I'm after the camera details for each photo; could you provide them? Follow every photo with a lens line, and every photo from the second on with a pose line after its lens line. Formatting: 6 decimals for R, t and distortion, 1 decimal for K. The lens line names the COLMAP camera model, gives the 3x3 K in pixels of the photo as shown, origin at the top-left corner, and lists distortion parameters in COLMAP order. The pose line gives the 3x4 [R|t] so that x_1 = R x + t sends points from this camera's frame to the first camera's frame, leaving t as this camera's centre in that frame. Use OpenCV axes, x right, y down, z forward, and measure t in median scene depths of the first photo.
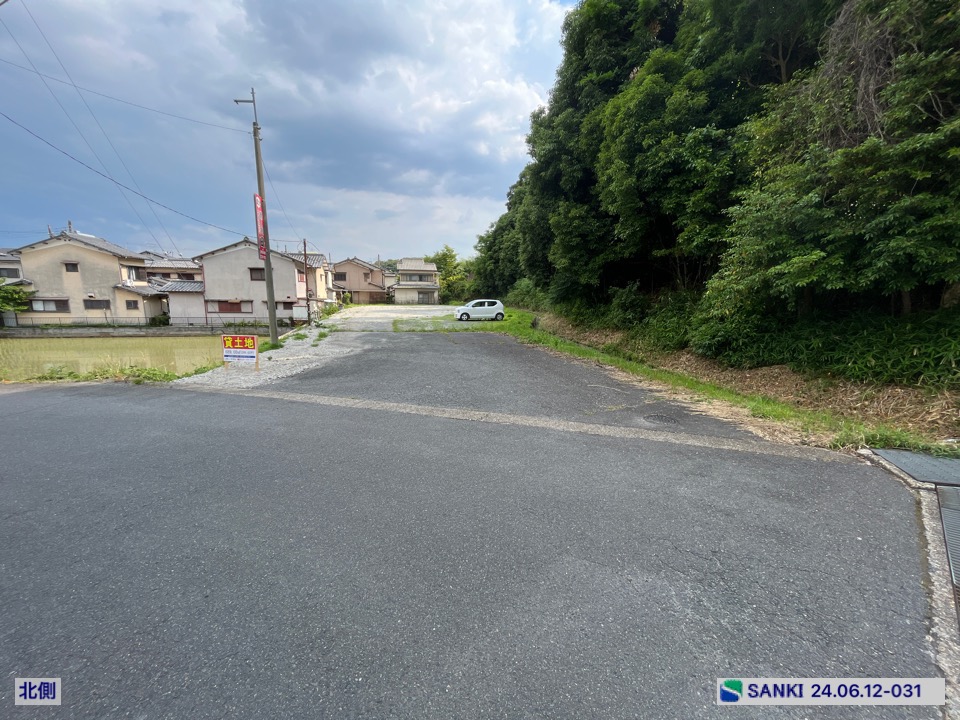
lens RADIAL K [[390.3, 0, 477.2], [0, 390.3, 361.7], [0, 0, 1]] dist [-0.002972, 0.000345]
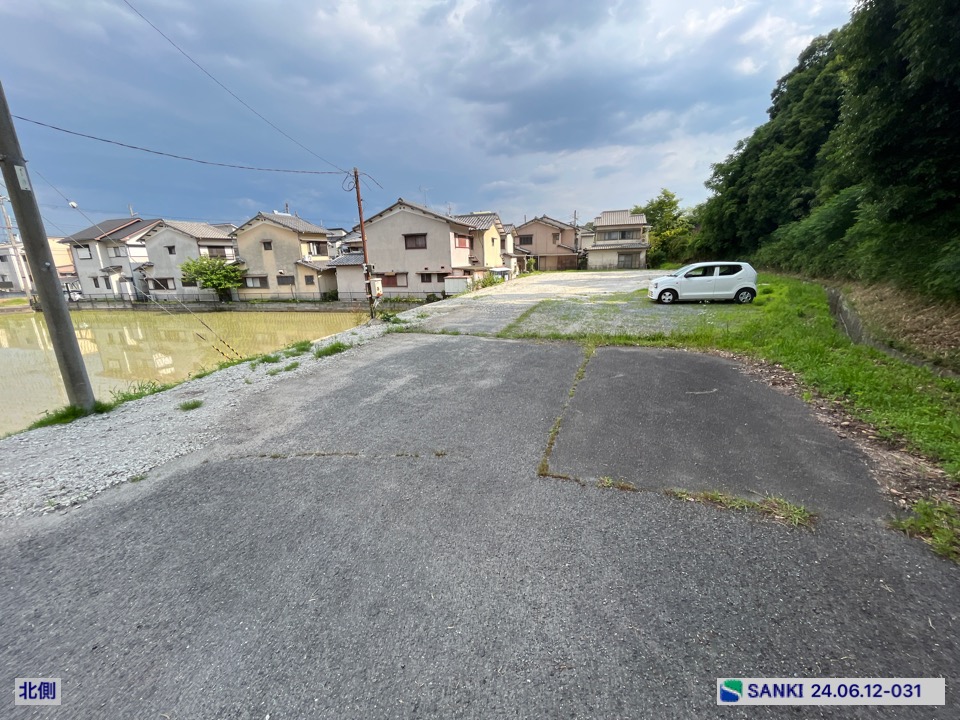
lens RADIAL K [[390.3, 0, 477.0], [0, 390.3, 359.8], [0, 0, 1]] dist [-0.002972, 0.000345]
pose [[0.868083, 0.083817, -0.489292, 0.007964], [-0.042643, 0.994590, 0.094720, -0.052099], [0.494584, -0.061360, 0.866961, 0.308325]]
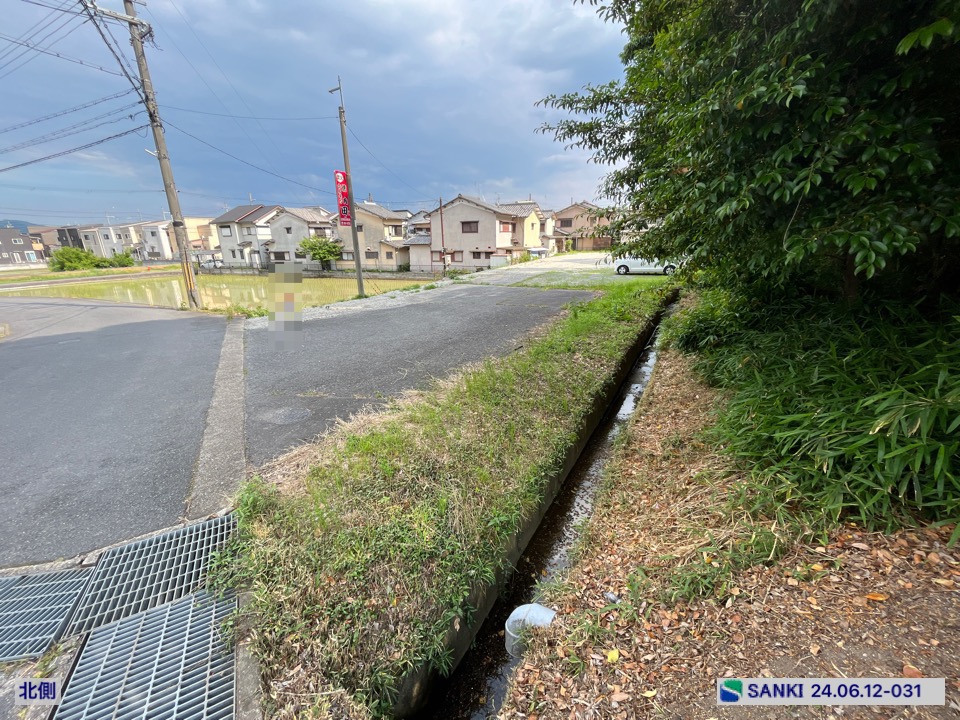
lens RADIAL K [[390.3, 0, 476.4], [0, 390.3, 361.7], [0, 0, 1]] dist [-0.002972, 0.000345]
pose [[0.794664, 0.156276, -0.586590, 0.191439], [-0.074877, 0.984150, 0.160754, -0.022464], [0.602414, -0.083823, 0.793770, 0.078463]]
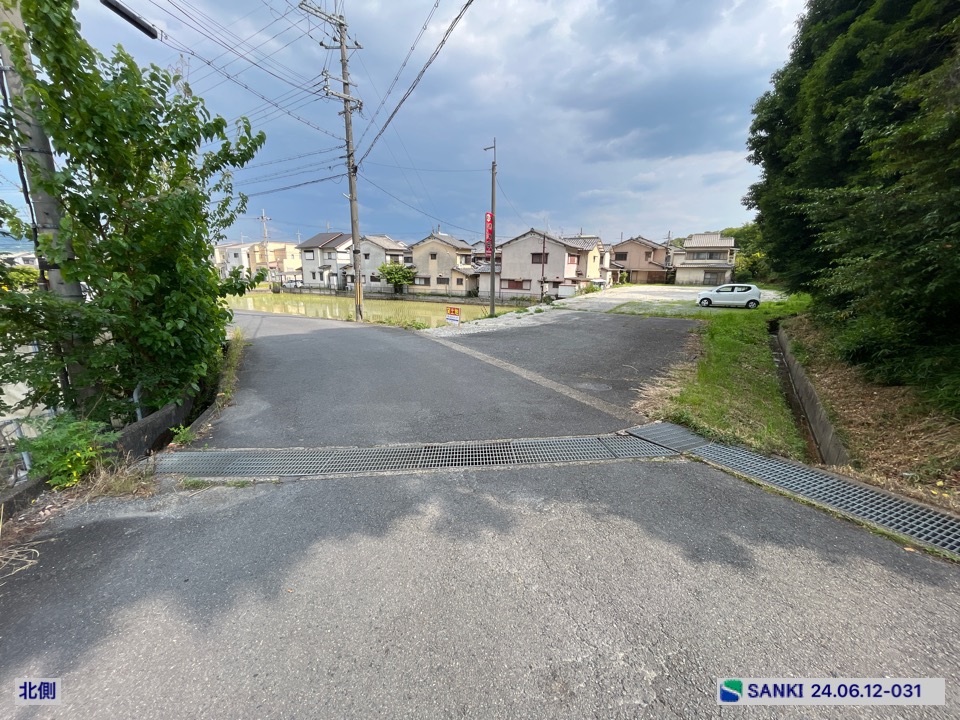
lens RADIAL K [[390.3, 0, 476.7], [0, 390.3, 361.6], [0, 0, 1]] dist [-0.002972, 0.000345]
pose [[0.741392, 0.152668, -0.653476, 0.148613], [-0.115481, 0.988276, 0.099869, -0.003846], [0.661062, 0.001422, 0.750330, -0.045342]]
